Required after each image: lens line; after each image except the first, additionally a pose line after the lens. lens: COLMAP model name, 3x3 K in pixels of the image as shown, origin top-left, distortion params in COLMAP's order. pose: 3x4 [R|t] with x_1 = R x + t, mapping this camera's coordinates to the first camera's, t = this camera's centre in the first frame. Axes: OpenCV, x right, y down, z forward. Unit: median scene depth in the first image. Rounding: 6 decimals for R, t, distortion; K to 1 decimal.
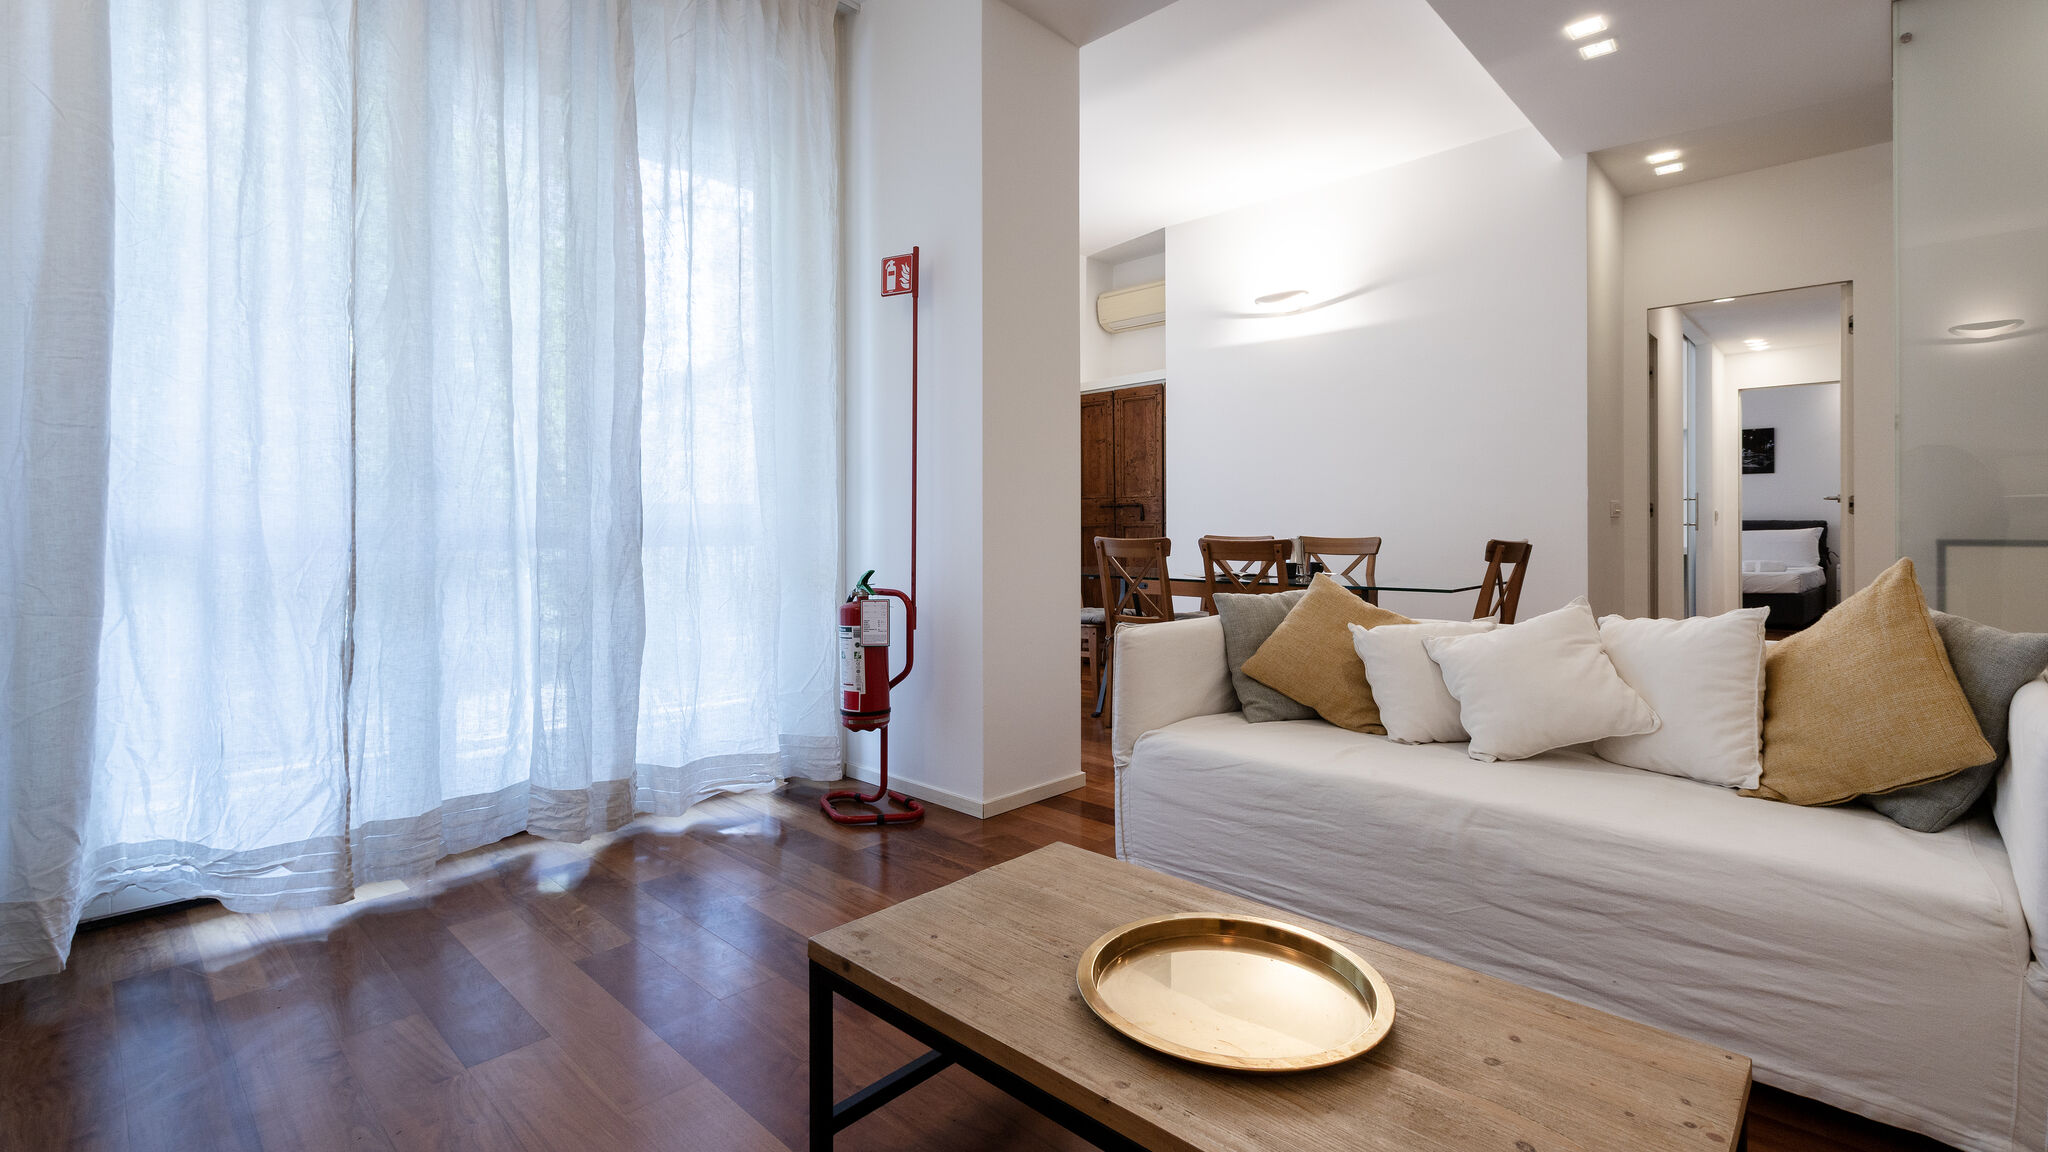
lens RADIAL K [[915.9, 0, 1008.0], [0, 915.9, 529.2], [0, 0, 1]] dist [0.001677, -0.000756]
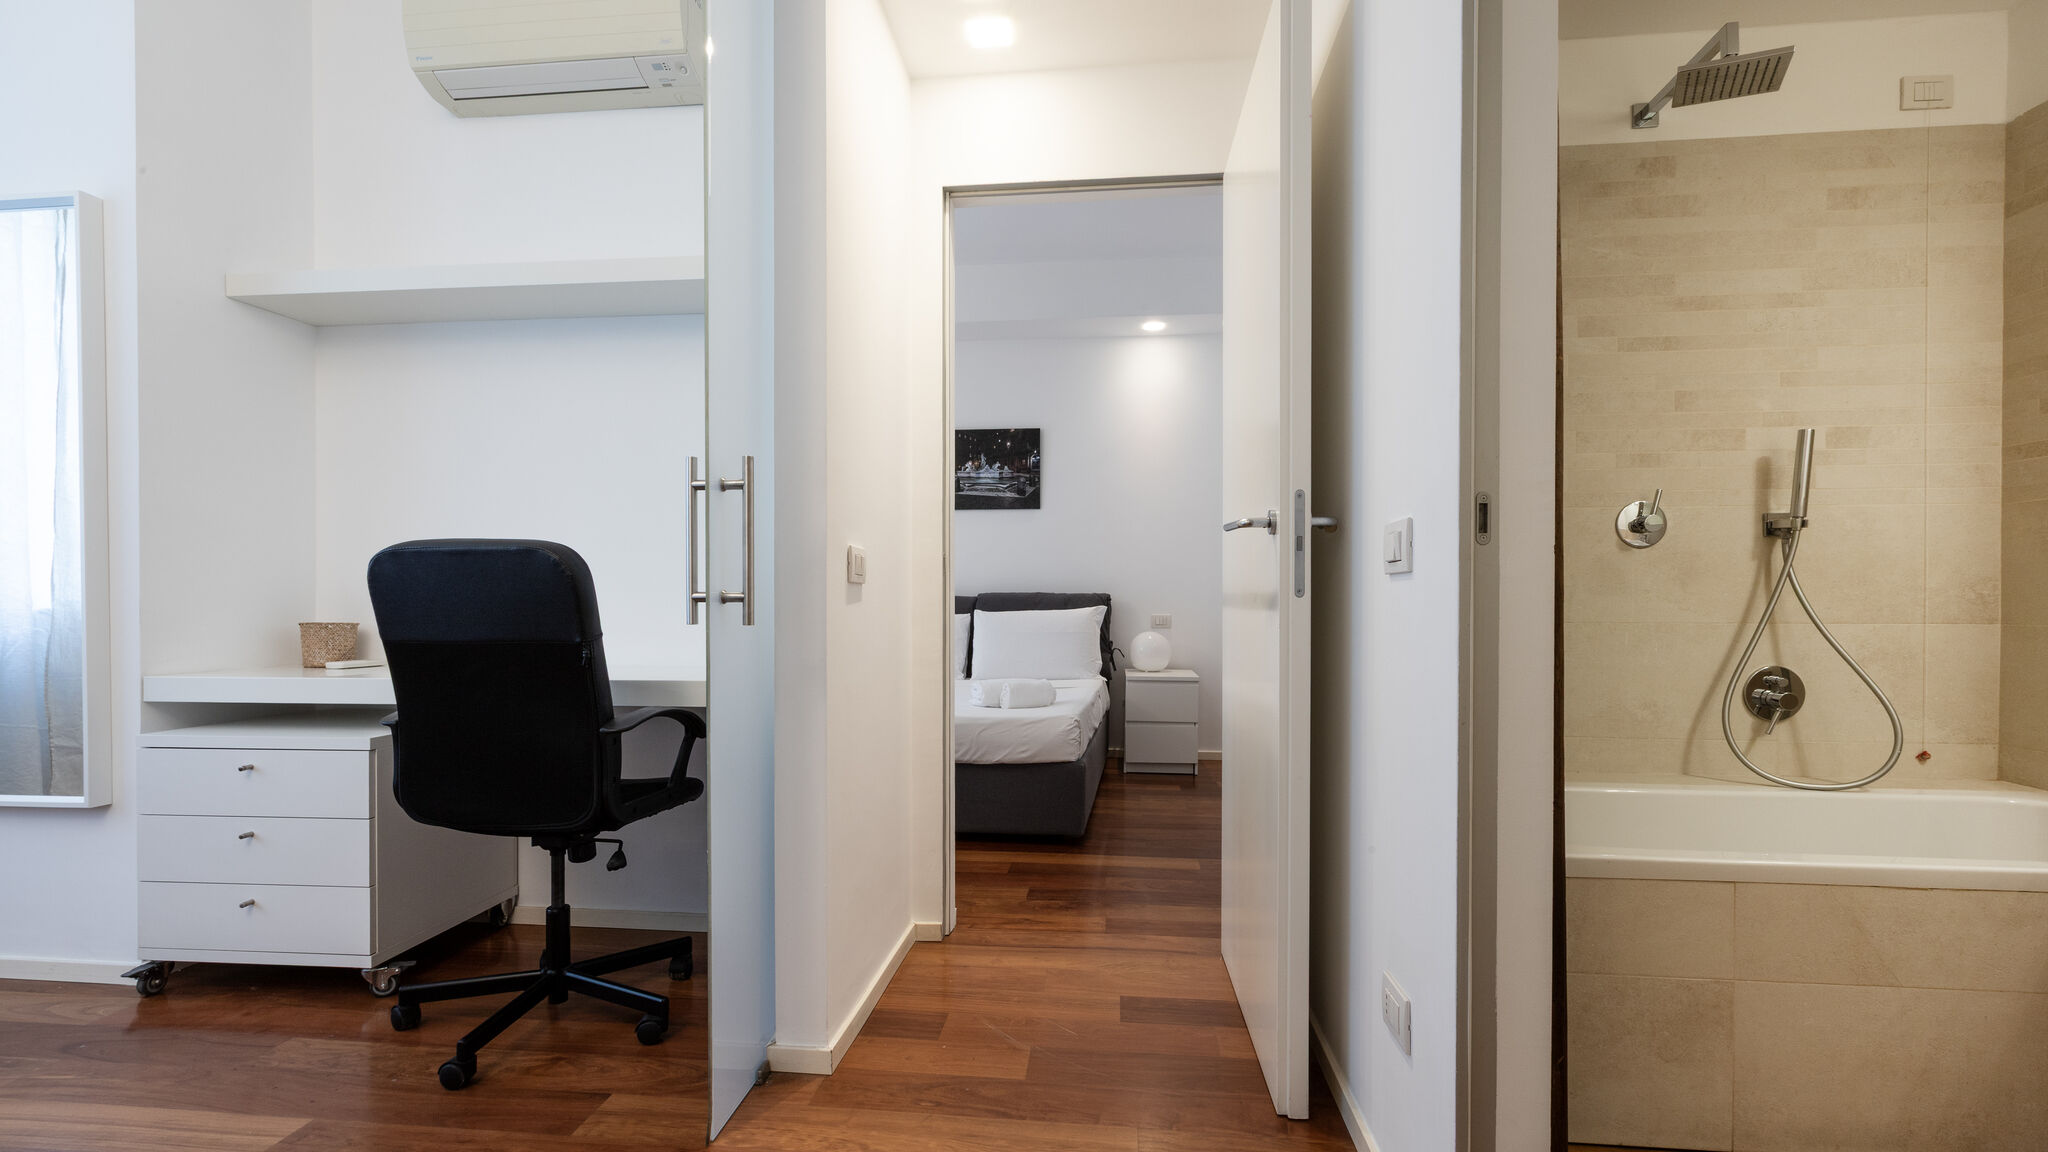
lens RADIAL K [[915.9, 0, 1017.1], [0, 915.9, 608.5], [0, 0, 1]] dist [0.001677, -0.000756]
pose [[0.791315, 0.000123, 0.611408, 0.760764], [-0.004001, 0.999980, 0.004978, -0.004760], [-0.611395, -0.006385, 0.791299, 0.891044]]
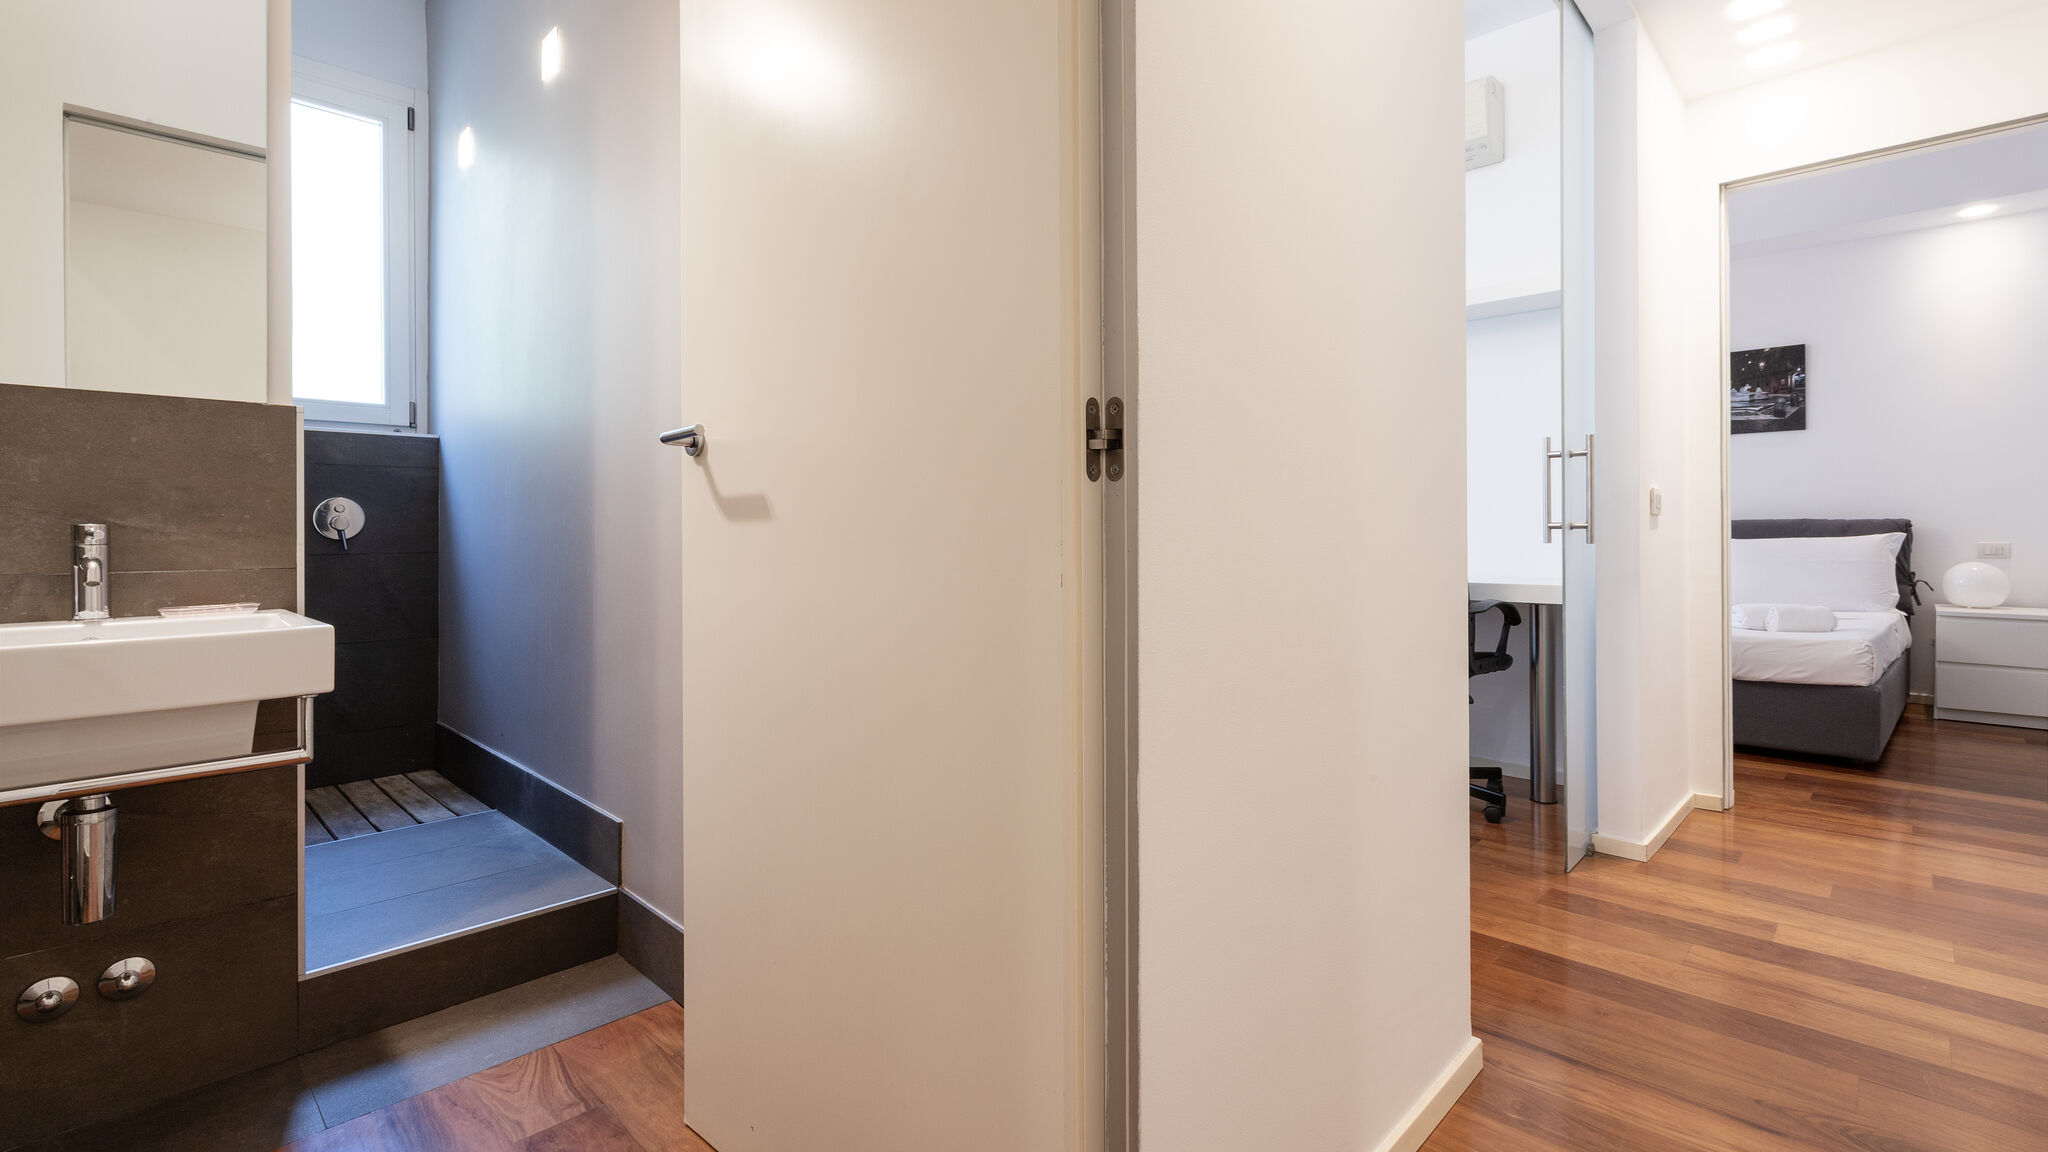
lens RADIAL K [[915.9, 0, 1017.3], [0, 915.9, 531.8], [0, 0, 1]] dist [0.001677, -0.000756]
pose [[0.999945, -0.000773, -0.010425, 0.614131], [0.000751, 0.999998, -0.002102, -0.003126], [0.010426, 0.002094, 0.999943, 0.741408]]
